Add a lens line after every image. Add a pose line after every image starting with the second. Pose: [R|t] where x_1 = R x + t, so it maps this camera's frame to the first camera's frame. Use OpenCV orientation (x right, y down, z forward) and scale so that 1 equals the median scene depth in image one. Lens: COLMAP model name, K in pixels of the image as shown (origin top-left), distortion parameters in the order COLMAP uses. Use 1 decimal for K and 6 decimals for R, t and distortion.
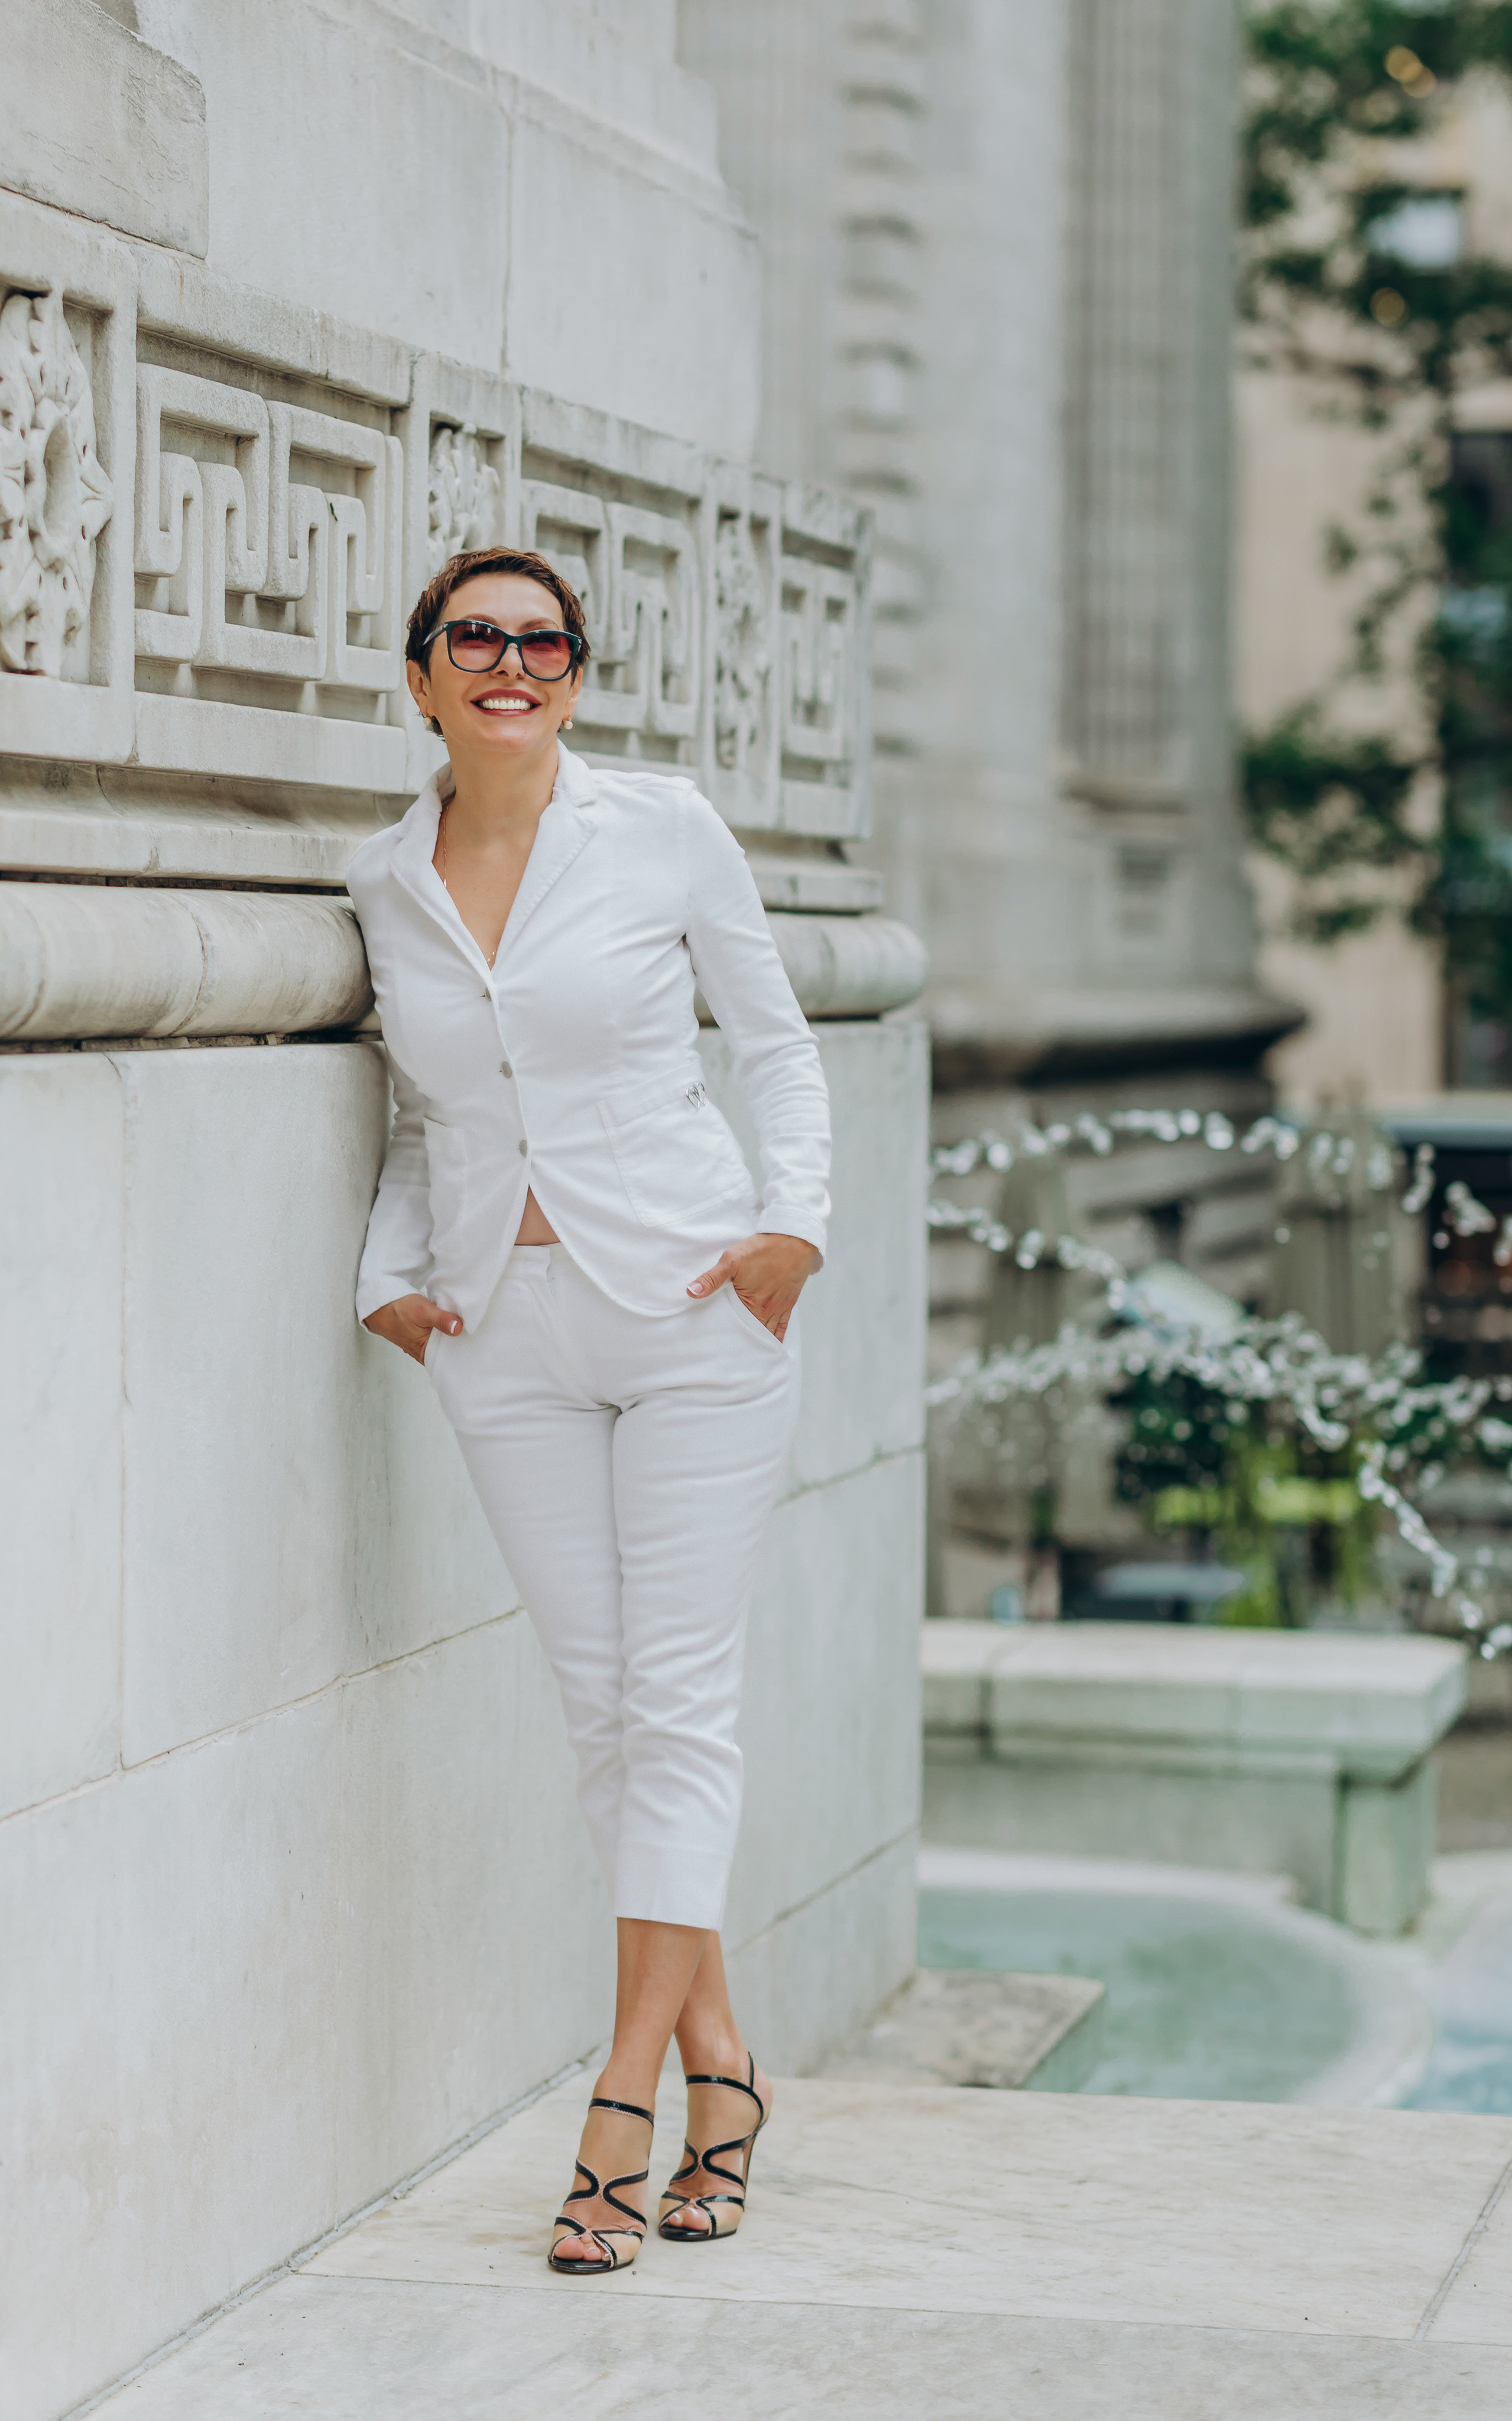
lens RADIAL K [[6785.5, 0, 758.4], [0, 6785.5, 1541.1], [0, 0, 1]] dist [-0.518872, 3.010544]
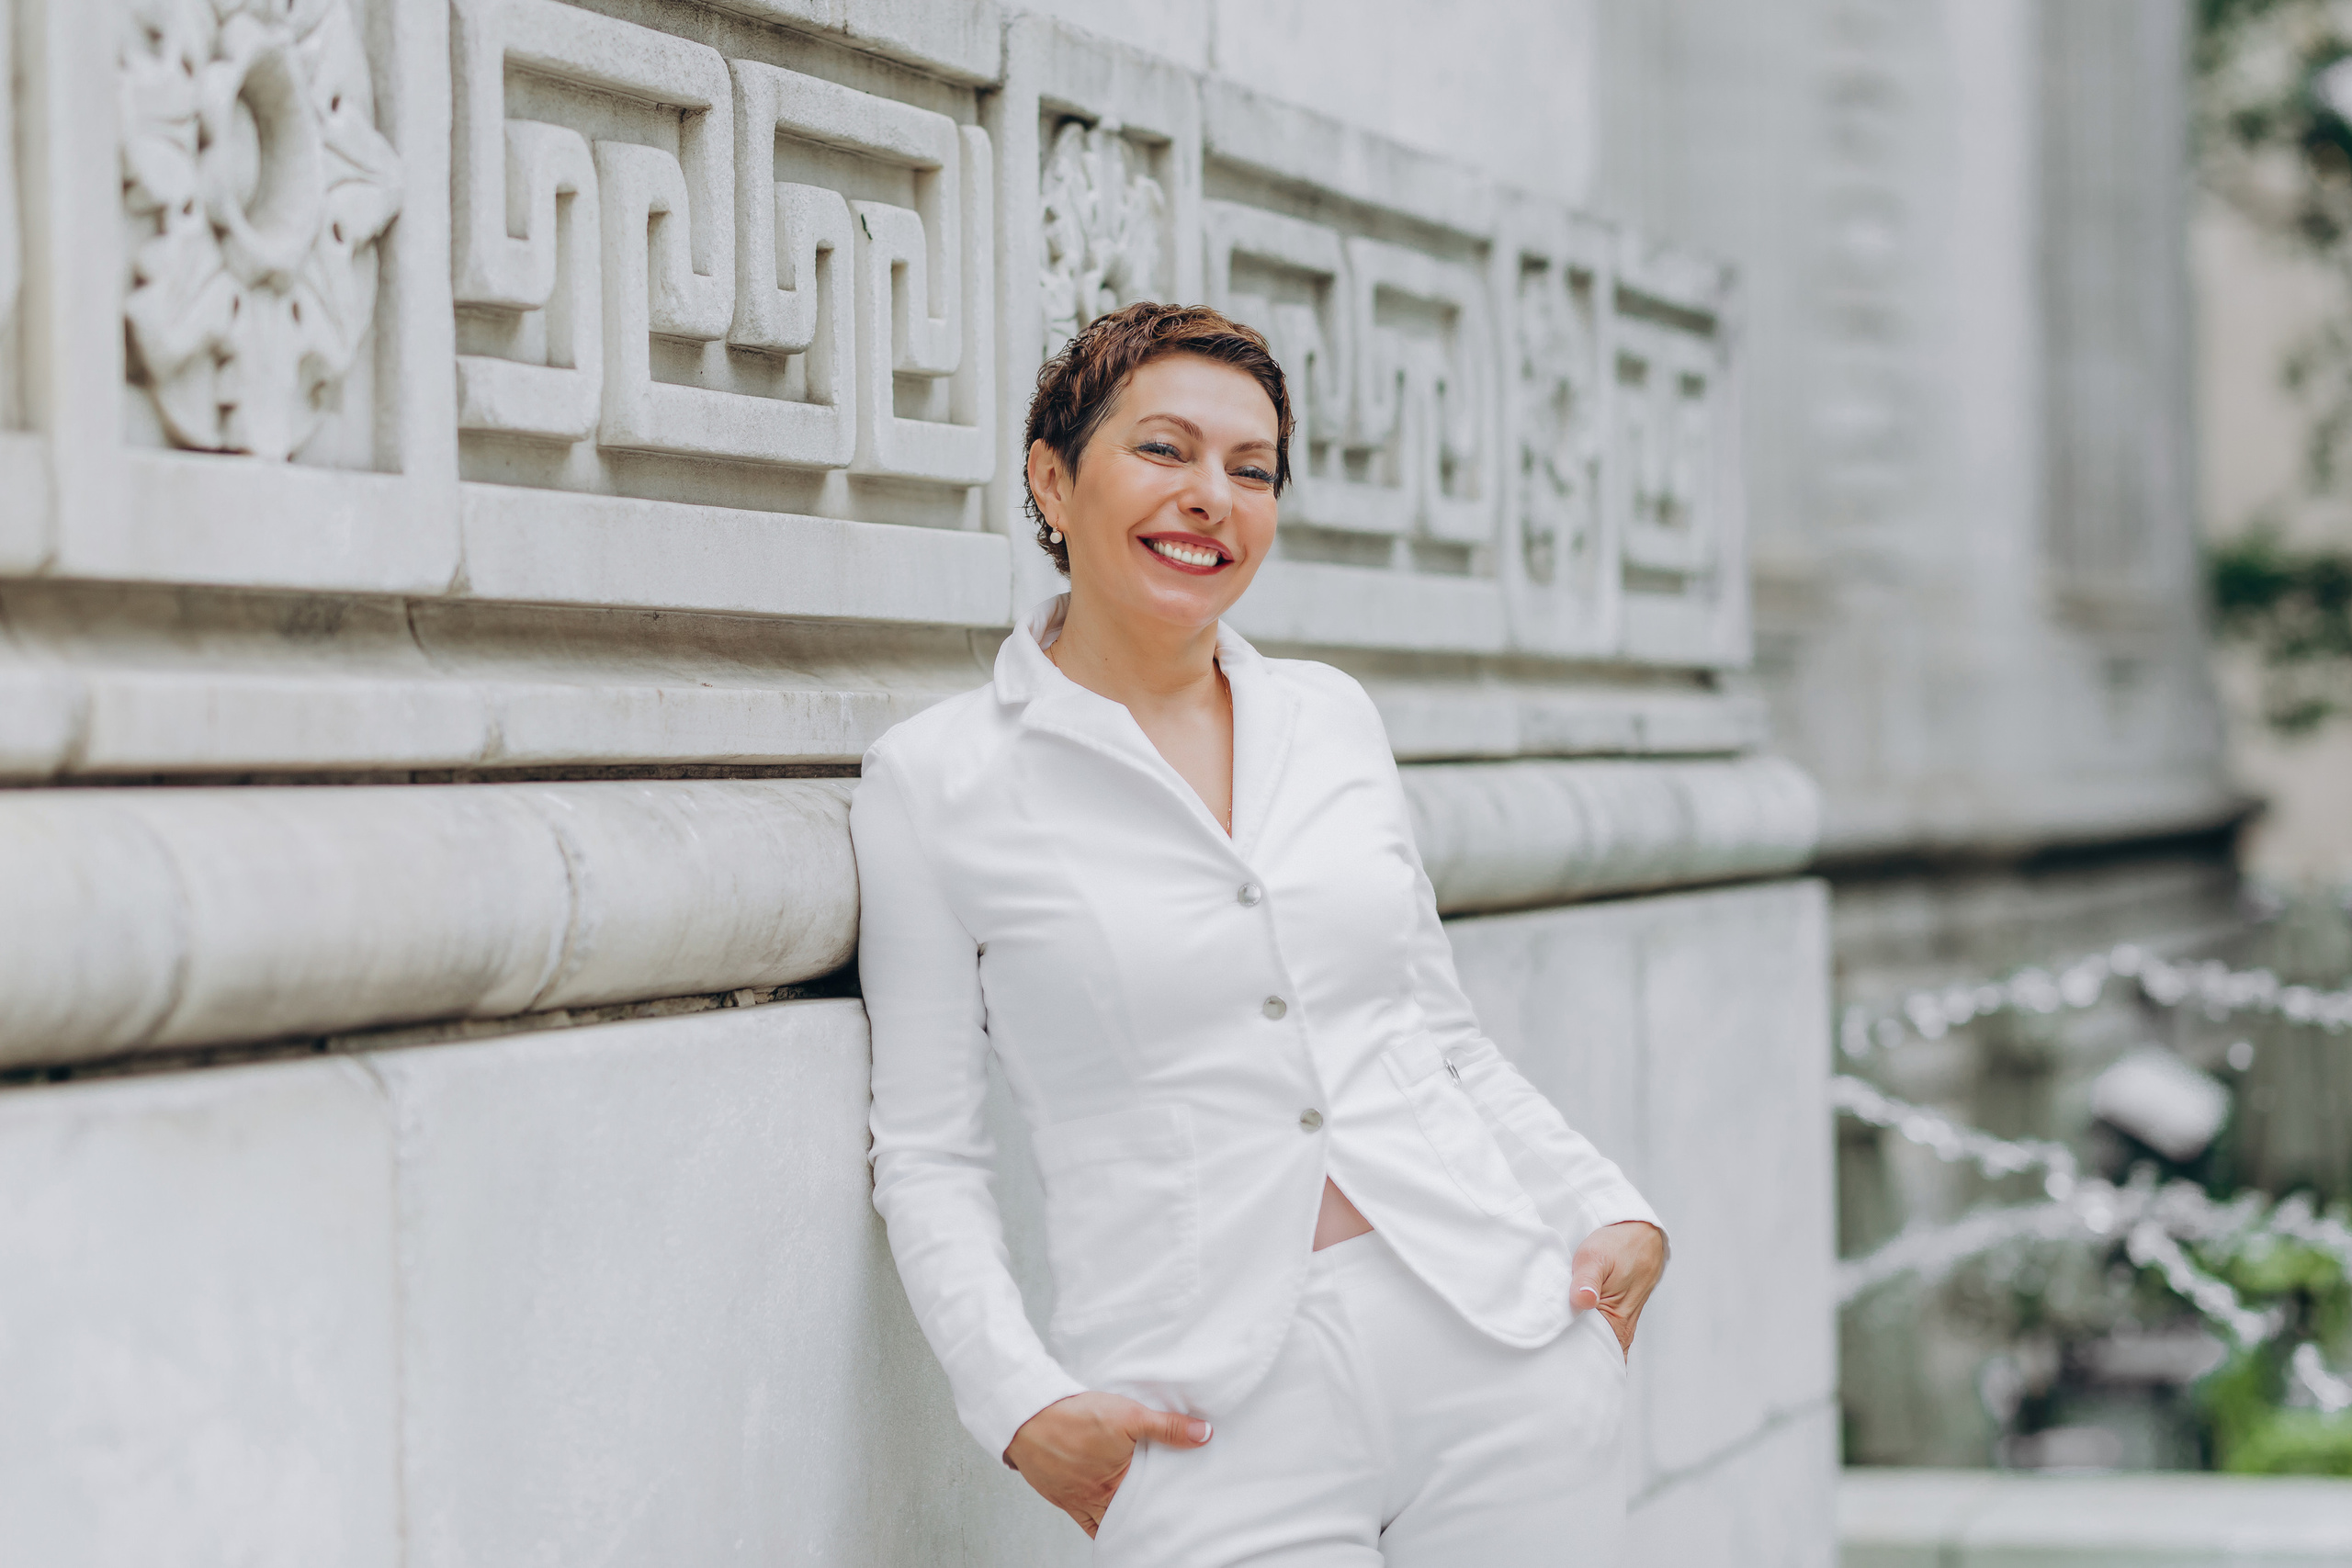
lens RADIAL K [[5668.8, 0, 1273.3], [0, 5668.8, 854.8], [0, 0, 1]] dist [-0.068699, 0.102680]
pose [[0.995110, -0.029670, -0.094213, 0.031168], [0.023055, 0.997243, -0.070535, -0.042810], [0.096046, 0.068018, 0.993050, 0.397807]]
